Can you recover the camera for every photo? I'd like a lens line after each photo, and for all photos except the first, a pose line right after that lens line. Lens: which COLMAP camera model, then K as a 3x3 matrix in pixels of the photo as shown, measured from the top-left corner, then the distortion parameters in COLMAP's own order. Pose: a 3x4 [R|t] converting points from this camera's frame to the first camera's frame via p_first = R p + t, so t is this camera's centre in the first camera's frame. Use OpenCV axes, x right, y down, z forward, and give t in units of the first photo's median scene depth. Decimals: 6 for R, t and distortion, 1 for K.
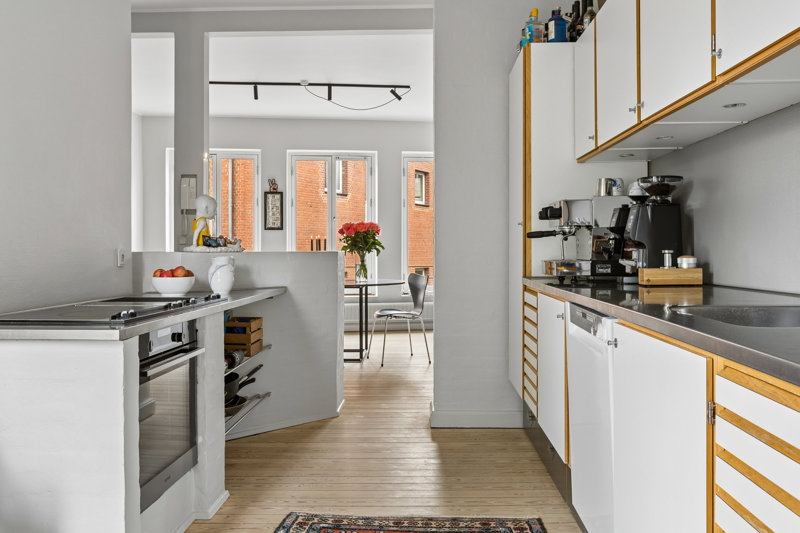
lens RADIAL K [[670.3, 0, 400.0], [0, 670.3, 266.5], [0, 0, 1]] dist [-0.002032, 0.000358]
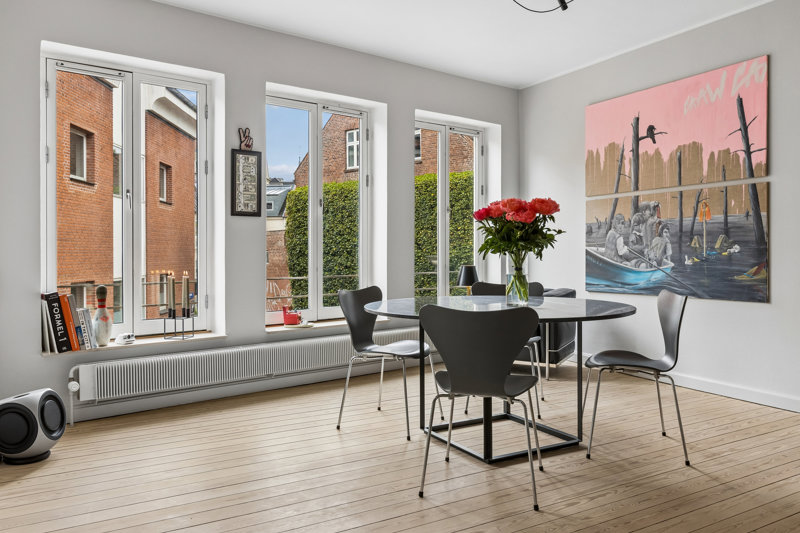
lens RADIAL K [[614.3, 0, 398.9], [0, 614.3, 257.4], [0, 0, 1]] dist [0.000181, 0.003869]
pose [[0.868979, -0.002124, 0.494844, -0.434748], [0.011330, 0.999814, -0.015606, -0.011667], [-0.494719, 0.019168, 0.868842, 0.610114]]
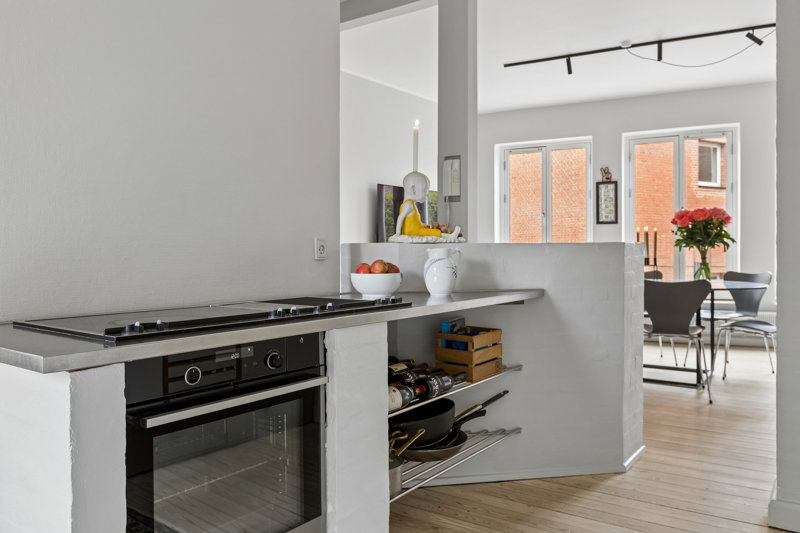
lens RADIAL K [[614.3, 0, 398.9], [0, 614.3, 257.4], [0, 0, 1]] dist [0.000181, 0.003869]
pose [[0.832301, 0.001703, -0.554321, 0.046439], [-0.009454, 0.999893, -0.011124, 0.002320], [0.554243, 0.014499, 0.832228, 0.208455]]
